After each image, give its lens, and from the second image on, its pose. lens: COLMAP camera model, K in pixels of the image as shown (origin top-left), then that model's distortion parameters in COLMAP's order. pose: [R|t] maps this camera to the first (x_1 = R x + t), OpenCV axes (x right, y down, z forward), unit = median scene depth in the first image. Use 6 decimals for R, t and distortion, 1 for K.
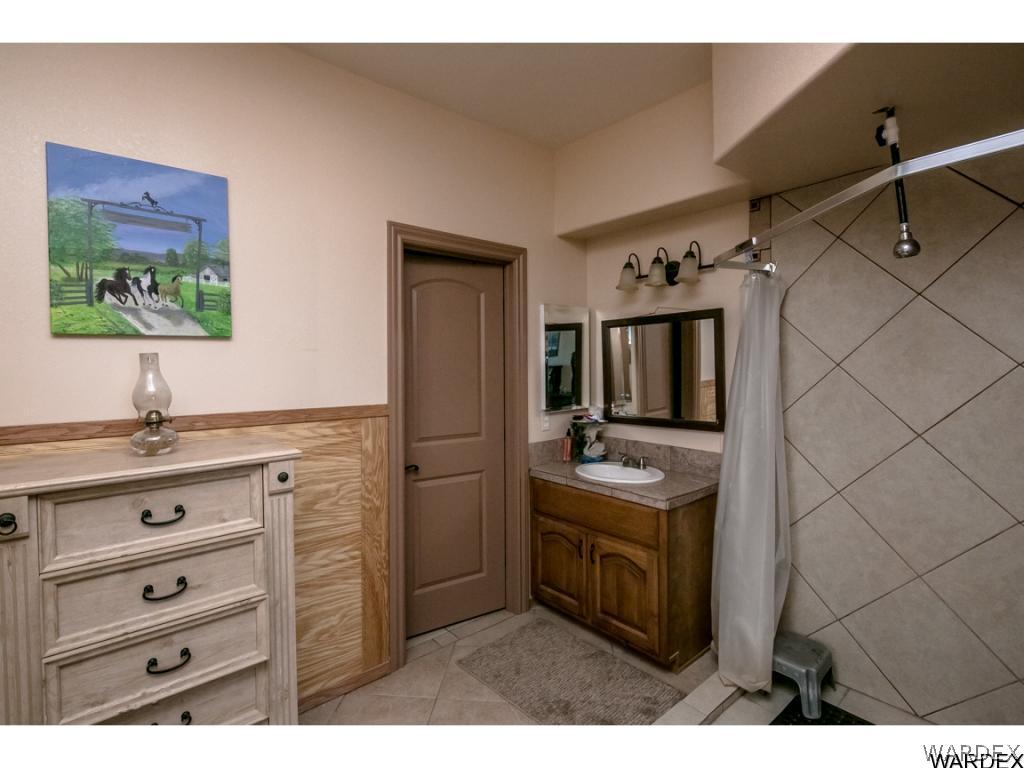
lens RADIAL K [[484.0, 0, 513.3], [0, 484.0, 380.2], [0, 0, 1]] dist [-0.000867, -0.000359]
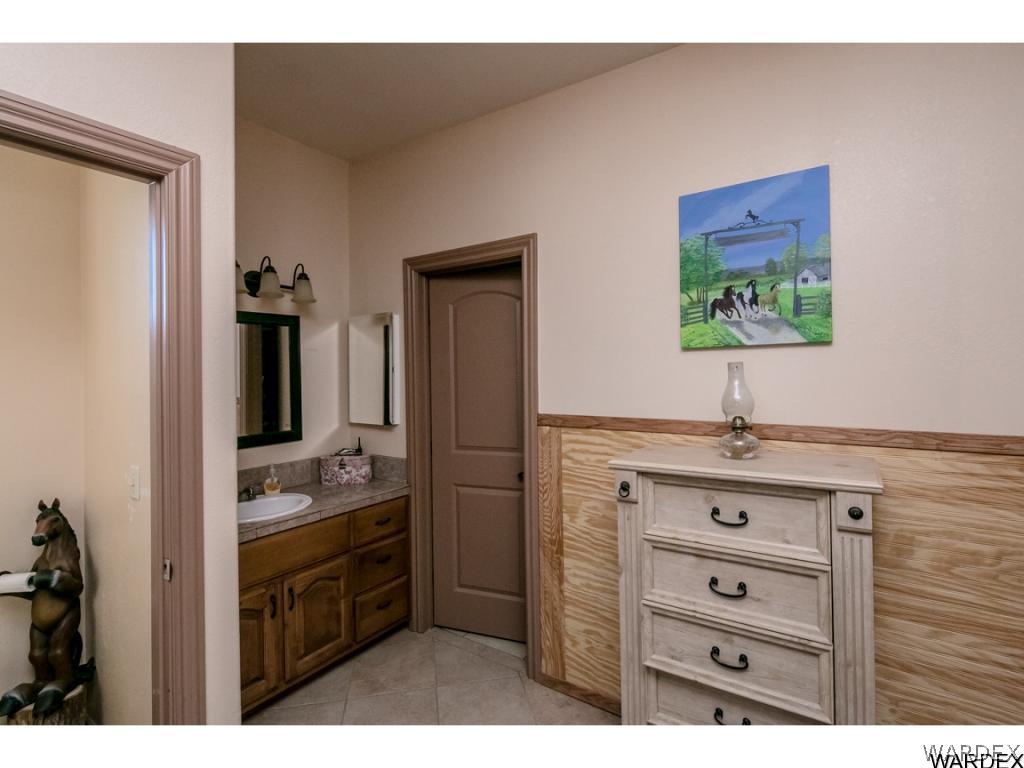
lens RADIAL K [[487.3, 0, 512.0], [0, 487.3, 384.0], [0, 0, 1]] dist [-0.000773, -0.001031]
pose [[0.277969, 0.021168, -0.960357, 0.137550], [-0.029055, 0.999485, 0.013620, -0.007933], [0.960150, 0.024117, 0.278441, 0.222580]]
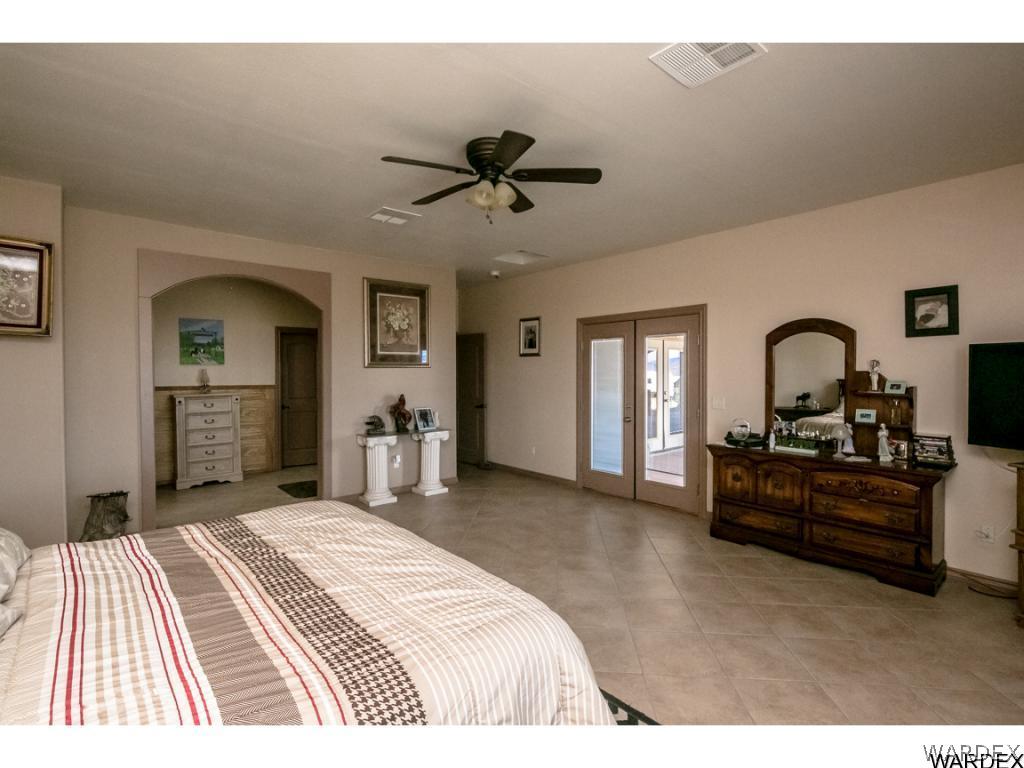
lens RADIAL K [[487.3, 0, 512.0], [0, 487.3, 384.0], [0, 0, 1]] dist [-0.000773, -0.001031]
pose [[0.999613, 0.008106, 0.026614, 1.723178], [-0.008203, 0.999960, 0.003559, 0.033405], [-0.026584, -0.003776, 0.999639, -3.158622]]
